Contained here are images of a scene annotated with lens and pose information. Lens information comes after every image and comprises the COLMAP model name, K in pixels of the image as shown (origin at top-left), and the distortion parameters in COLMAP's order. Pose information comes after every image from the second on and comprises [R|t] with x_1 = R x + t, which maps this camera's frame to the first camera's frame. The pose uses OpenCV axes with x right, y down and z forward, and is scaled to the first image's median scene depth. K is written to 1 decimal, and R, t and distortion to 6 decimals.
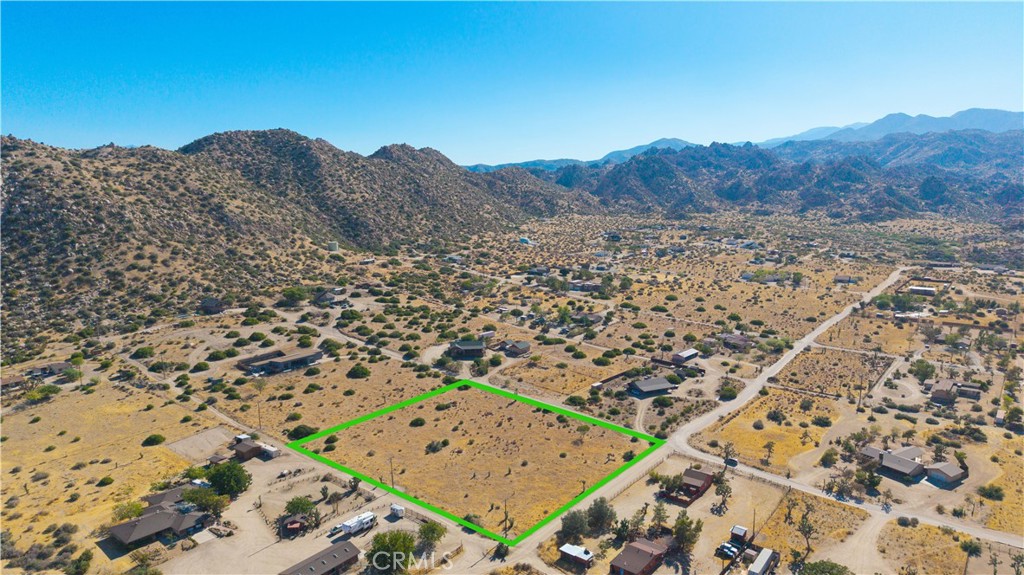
lens RADIAL K [[682.4, 0, 515.0], [0, 682.4, 289.7], [0, 0, 1]] dist [0.038890, -0.048245]
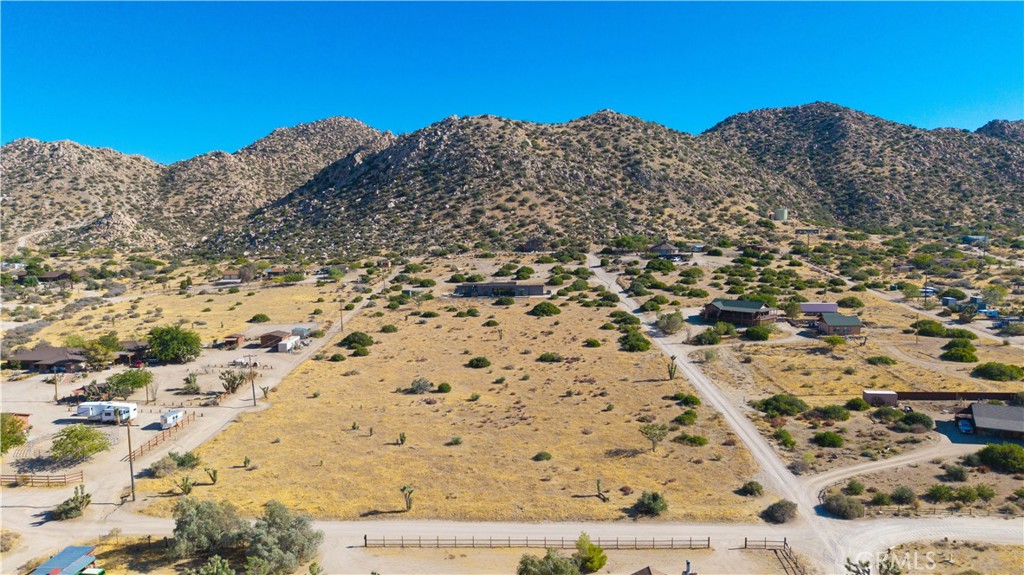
lens RADIAL K [[682.4, 0, 515.9], [0, 682.4, 294.0], [0, 0, 1]] dist [0.038890, -0.048245]
pose [[0.599434, 0.082125, -0.796200, 0.255608], [-0.124553, 0.992176, 0.008566, 0.078960], [0.790674, 0.094035, 0.604973, 0.421288]]
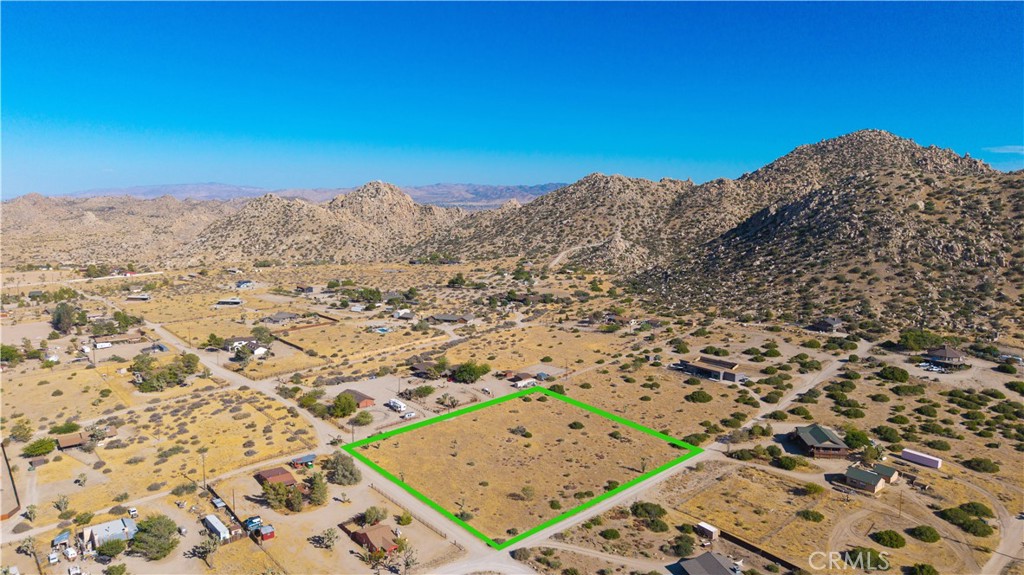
lens RADIAL K [[682.4, 0, 512.2], [0, 682.4, 289.5], [0, 0, 1]] dist [0.038890, -0.048245]
pose [[-0.218561, 0.139484, -0.965803, 0.569037], [-0.168726, 0.969422, 0.178190, -0.117357], [0.961126, 0.201902, -0.188344, 0.705103]]
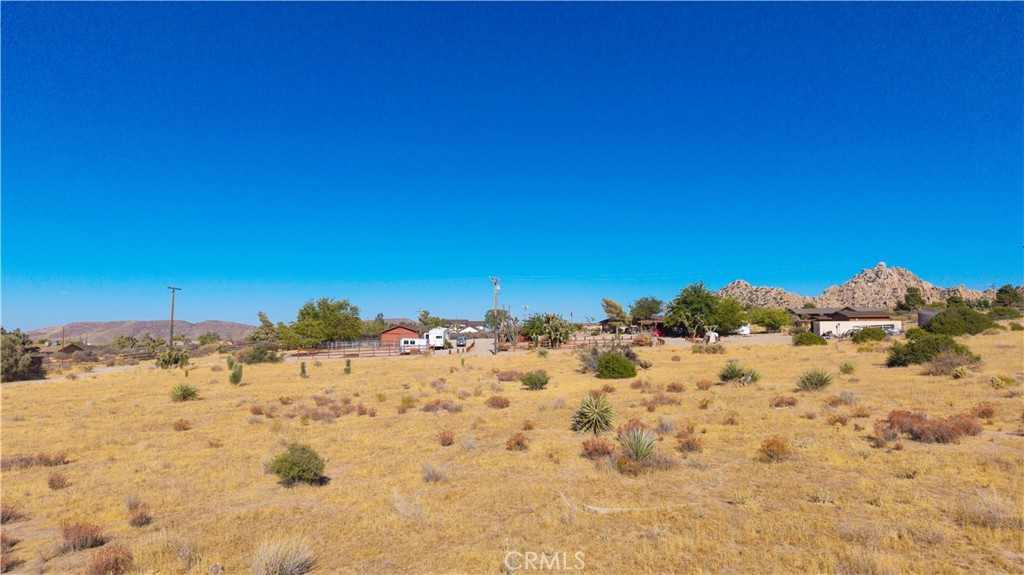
lens RADIAL K [[682.4, 0, 511.8], [0, 682.4, 285.4], [0, 0, 1]] dist [0.038890, -0.048245]
pose [[-0.824286, -0.034139, -0.565144, 0.036890], [-0.087666, 0.993838, 0.067829, 0.114743], [0.559346, 0.105454, -0.822199, 0.723749]]
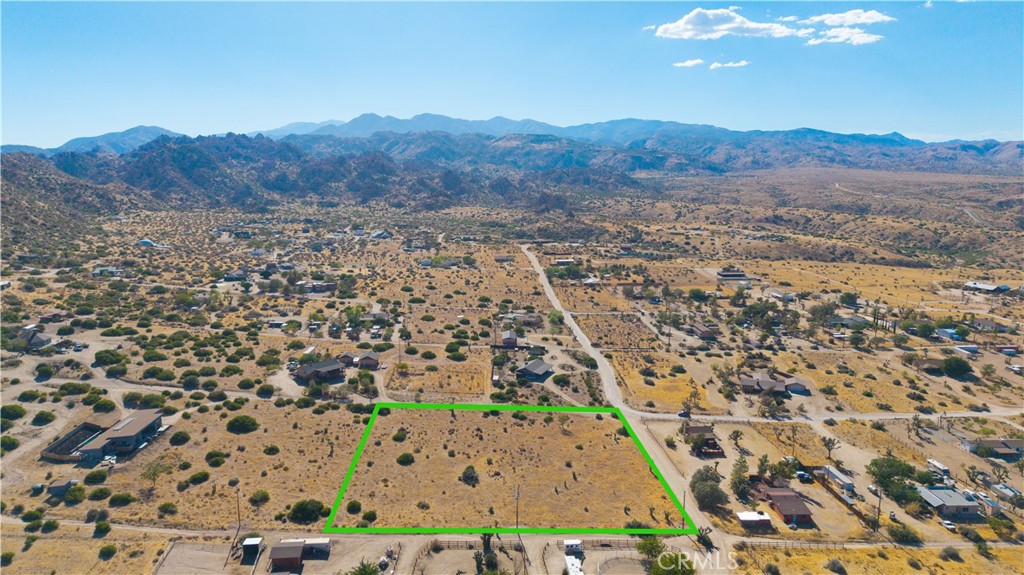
lens RADIAL K [[682.4, 0, 514.5], [0, 682.4, 286.1], [0, 0, 1]] dist [0.038890, -0.048245]
pose [[0.755524, -0.105241, 0.646612, -0.368536], [0.102055, 0.993870, 0.042515, -0.022905], [-0.647123, 0.033869, 0.761633, 0.186917]]
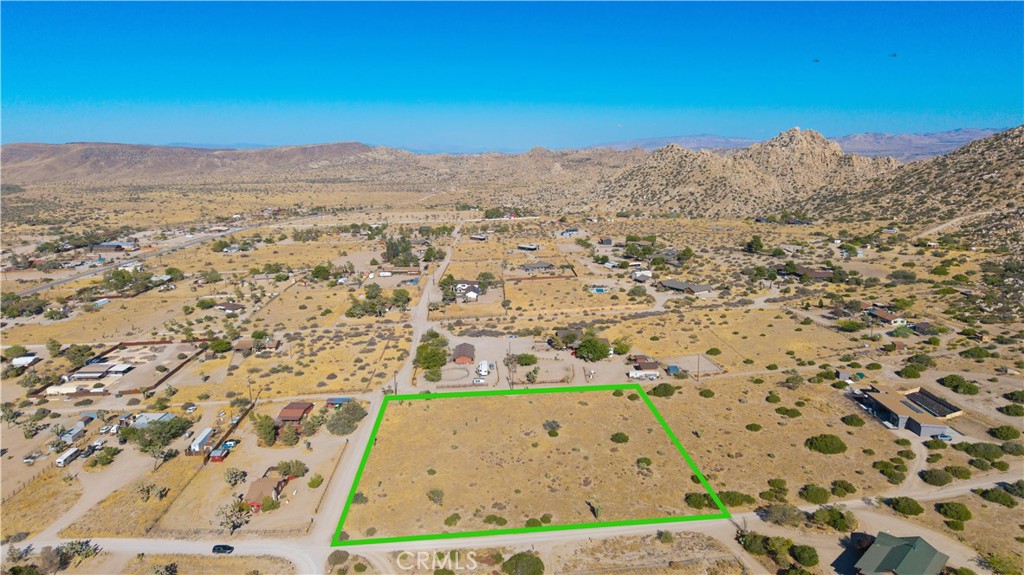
lens RADIAL K [[682.4, 0, 513.8], [0, 682.4, 288.1], [0, 0, 1]] dist [0.038890, -0.048245]
pose [[-0.779543, 0.137983, -0.610961, 0.285908], [-0.096461, 0.937348, 0.334773, -0.155802], [0.618876, 0.319904, -0.717394, 0.964234]]
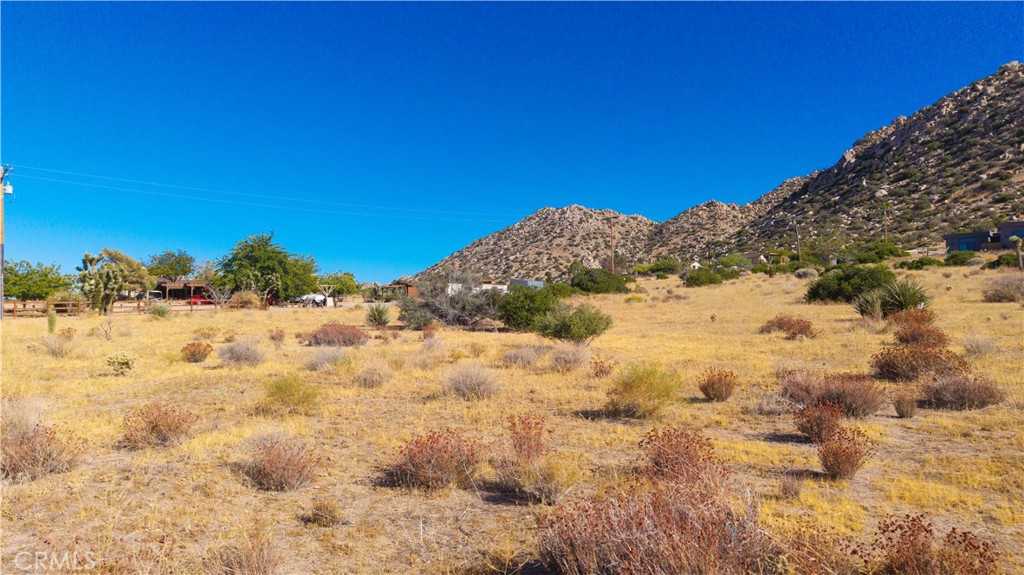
lens RADIAL K [[682.4, 0, 507.7], [0, 682.4, 288.6], [0, 0, 1]] dist [0.038890, -0.048245]
pose [[-0.127292, -0.041107, -0.991013, 0.011901], [-0.153607, 0.987903, -0.021248, 0.138154], [0.979899, 0.149522, -0.132066, 0.629705]]
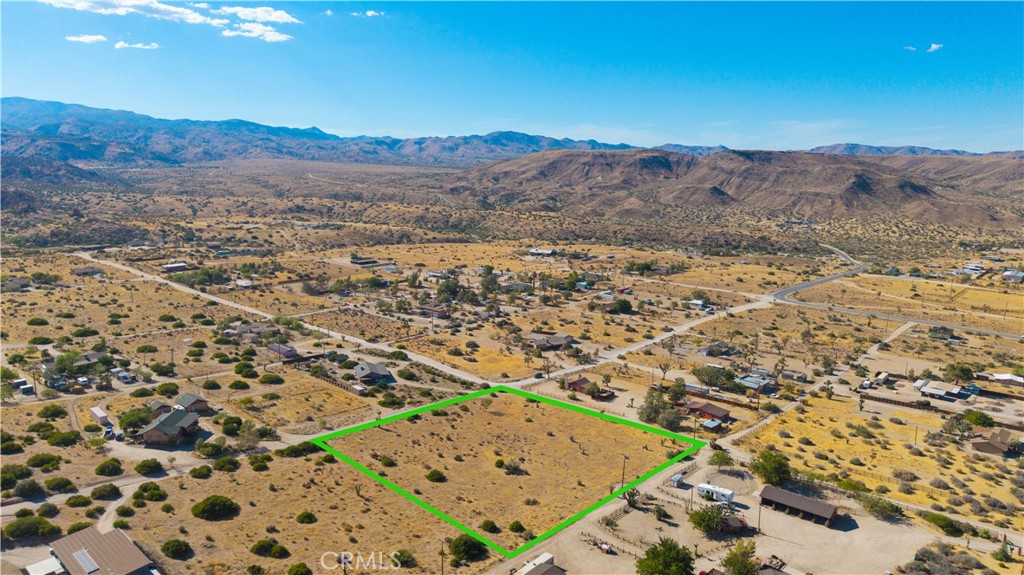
lens RADIAL K [[682.4, 0, 514.2], [0, 682.4, 286.0], [0, 0, 1]] dist [0.038890, -0.048245]
pose [[0.075795, -0.173263, 0.981955, -0.560201], [0.157417, 0.974517, 0.159800, -0.078738], [-0.984619, 0.142464, 0.101138, 0.537991]]
